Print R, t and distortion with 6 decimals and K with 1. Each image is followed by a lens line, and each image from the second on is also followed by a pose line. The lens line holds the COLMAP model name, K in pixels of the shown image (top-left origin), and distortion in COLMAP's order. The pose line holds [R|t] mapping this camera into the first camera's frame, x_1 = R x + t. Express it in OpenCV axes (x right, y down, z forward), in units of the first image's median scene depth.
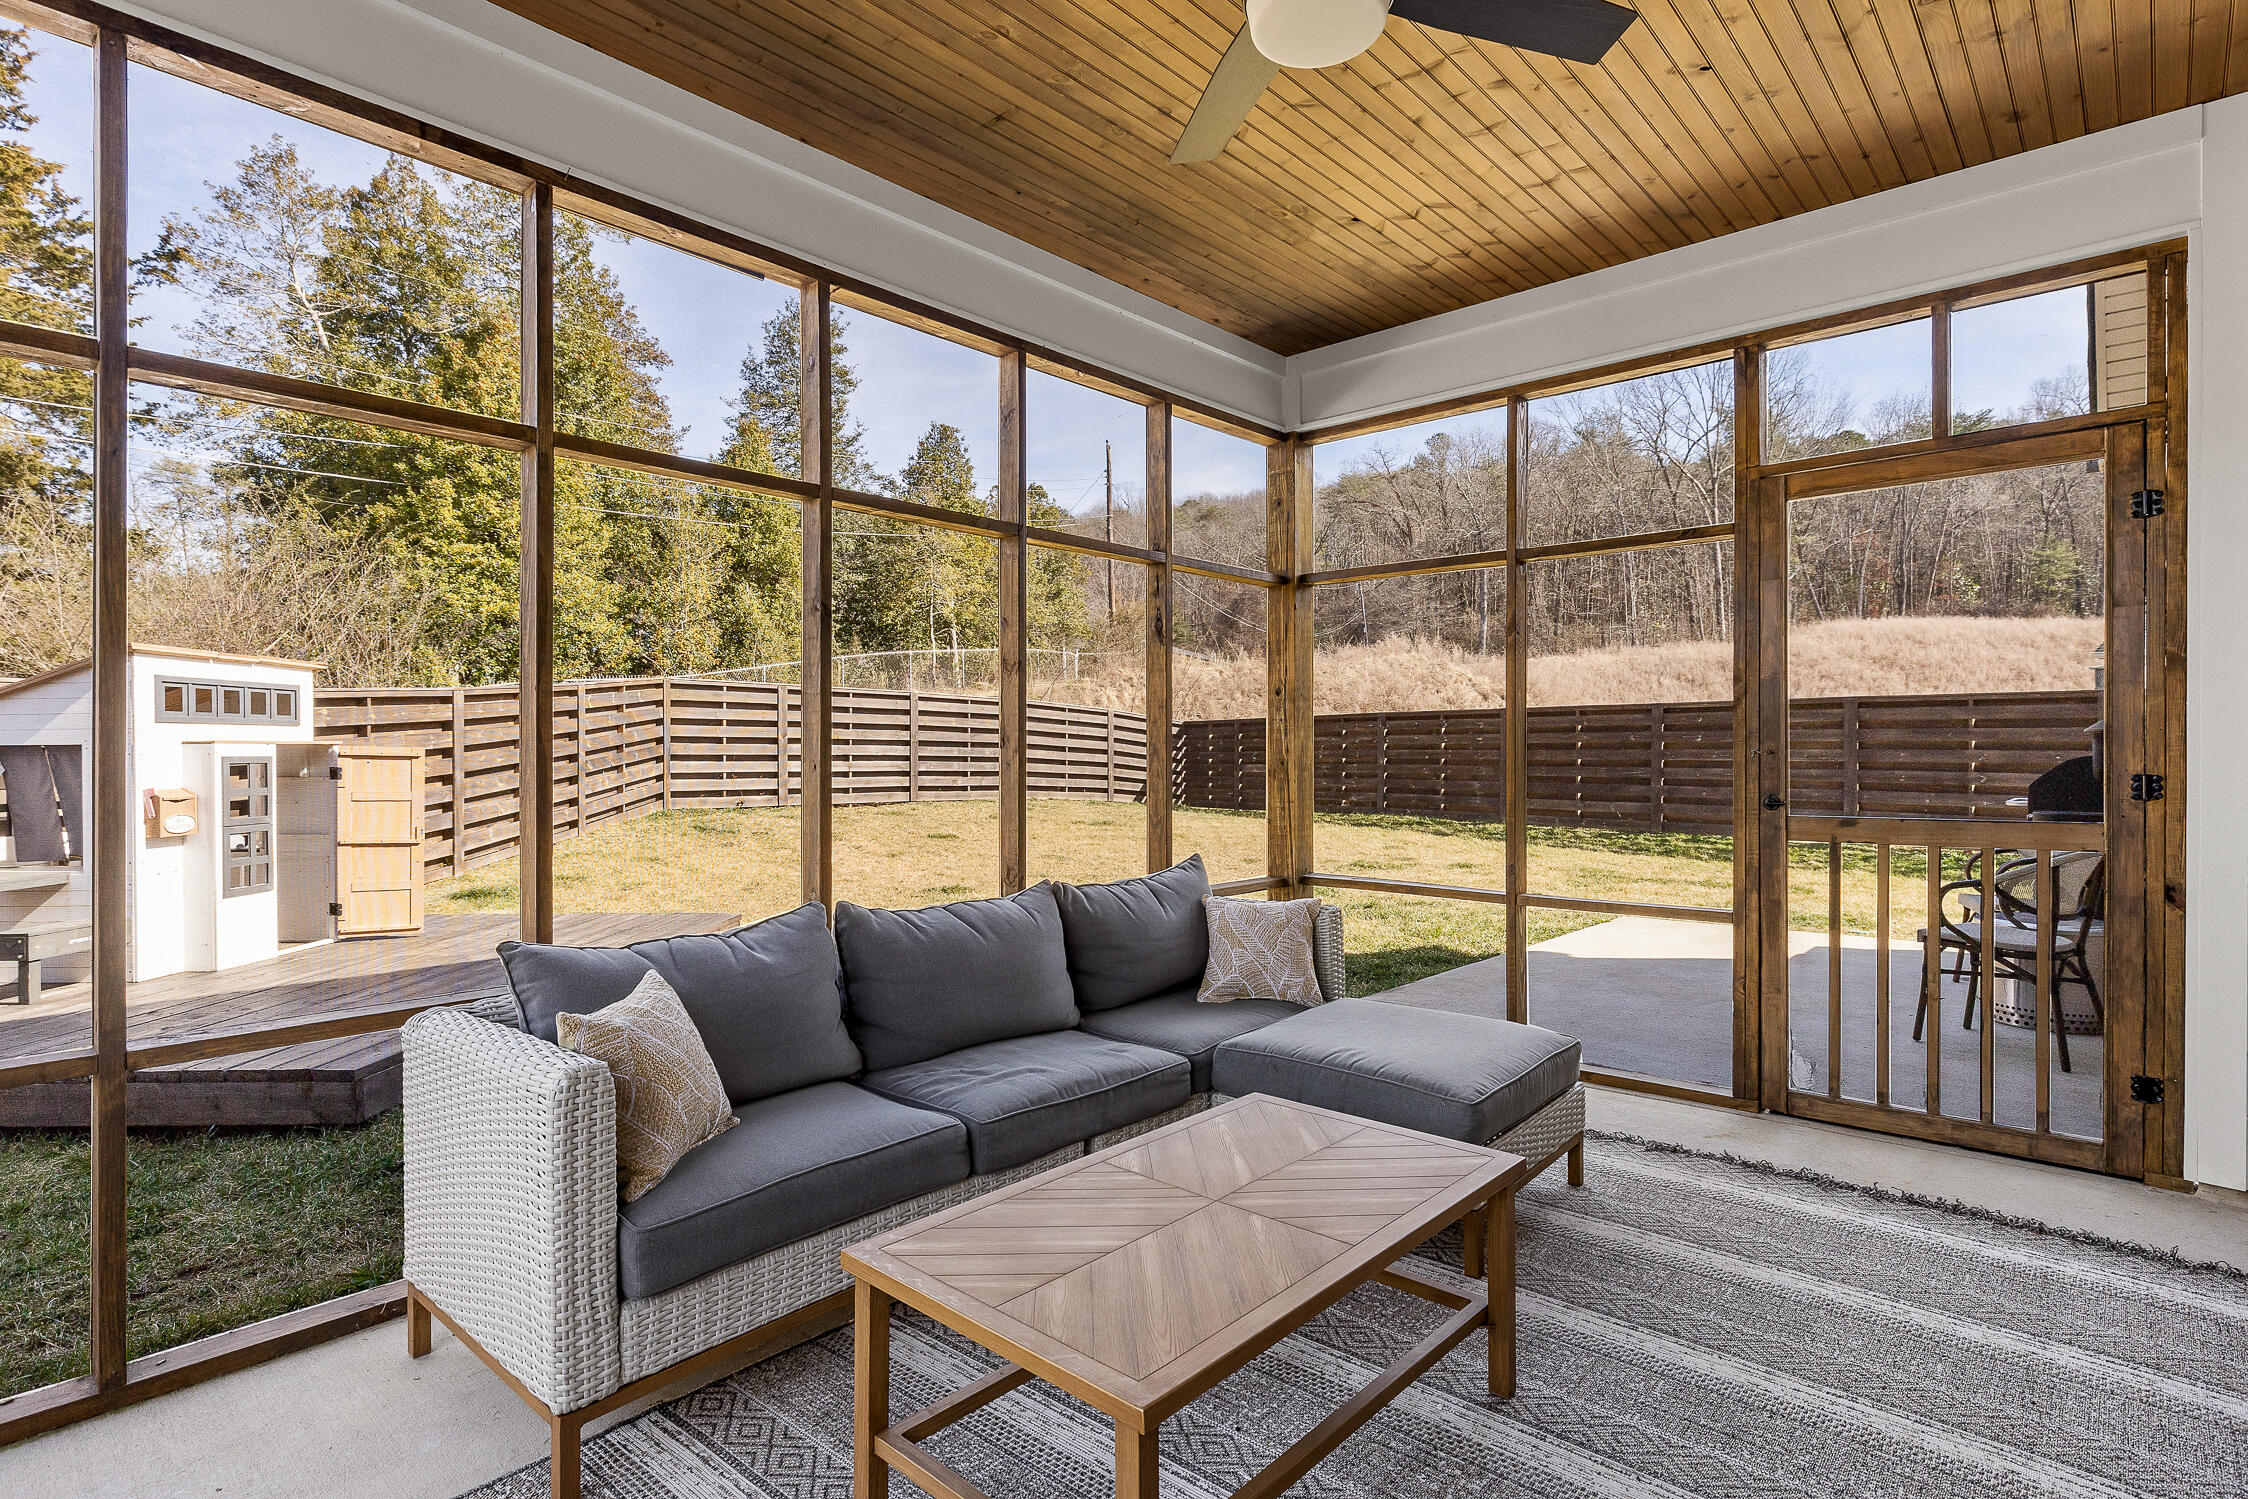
lens RADIAL K [[1155.5, 0, 1117.7], [0, 1155.5, 758.0], [0, 0, 1]] dist [0.000427, -0.000299]
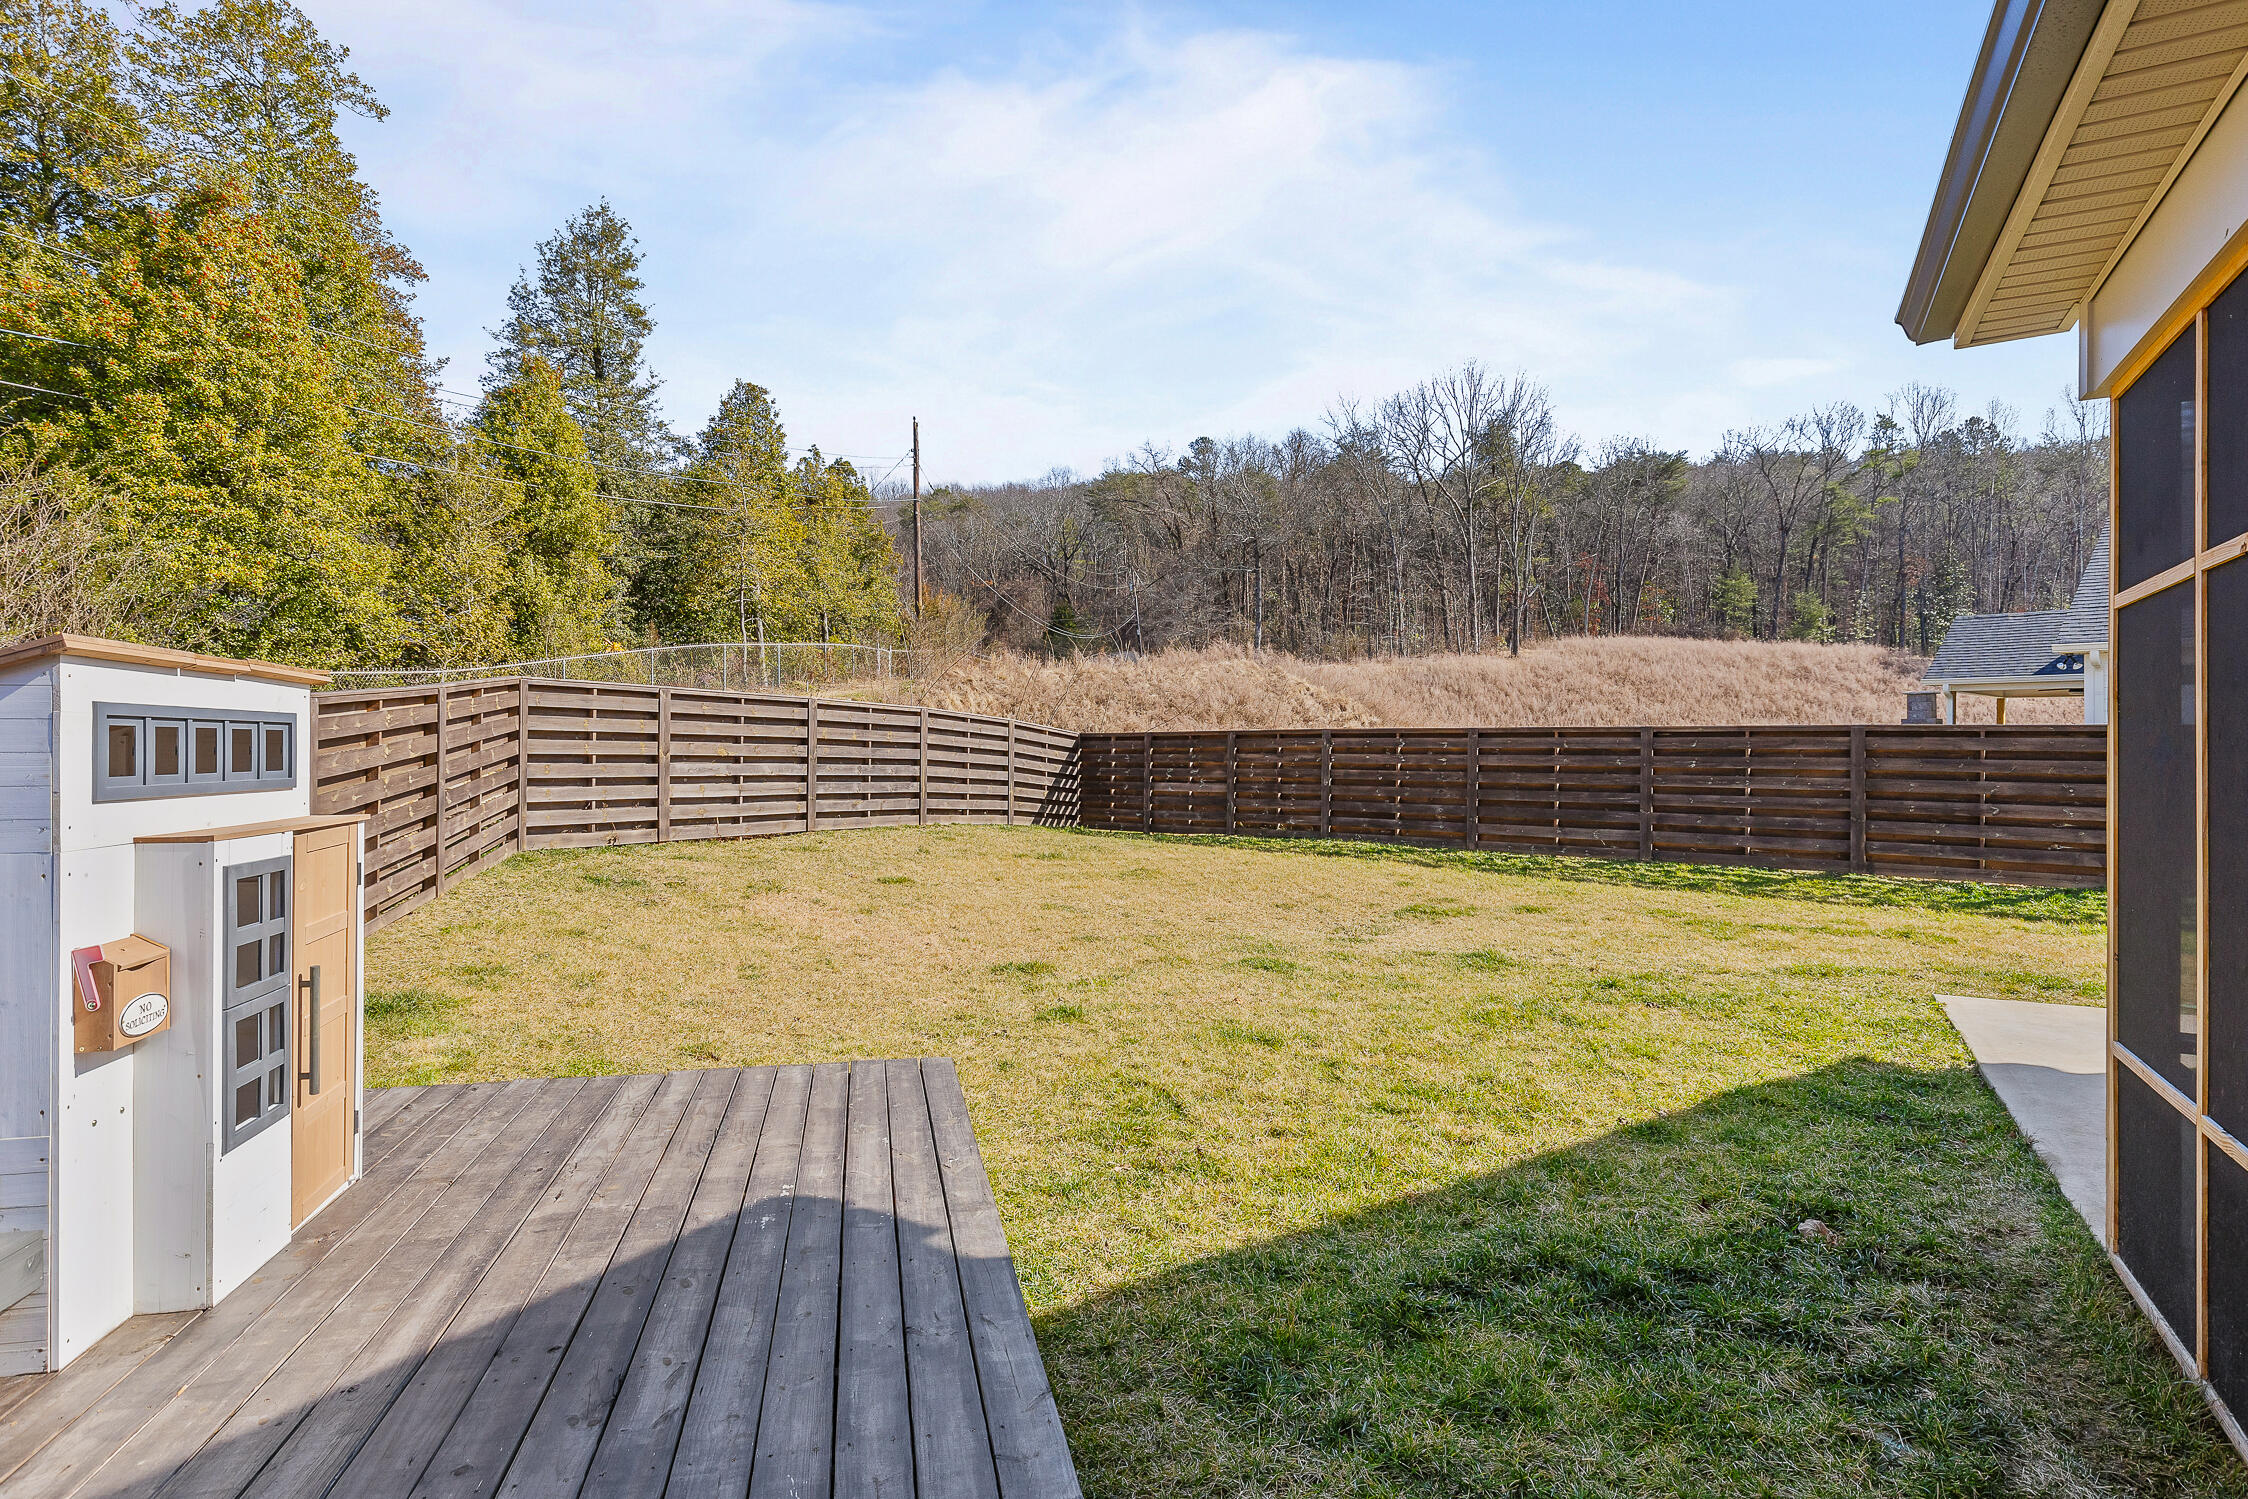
lens RADIAL K [[1186.2, 0, 1124.0], [0, 1186.2, 749.5], [0, 0, 1]] dist [-0.002355, 0.000718]
pose [[0.971386, 0.008125, 0.237368, -0.160327], [-0.006468, 0.999949, -0.007760, -0.015384], [-0.237419, 0.006003, 0.971389, 0.127476]]
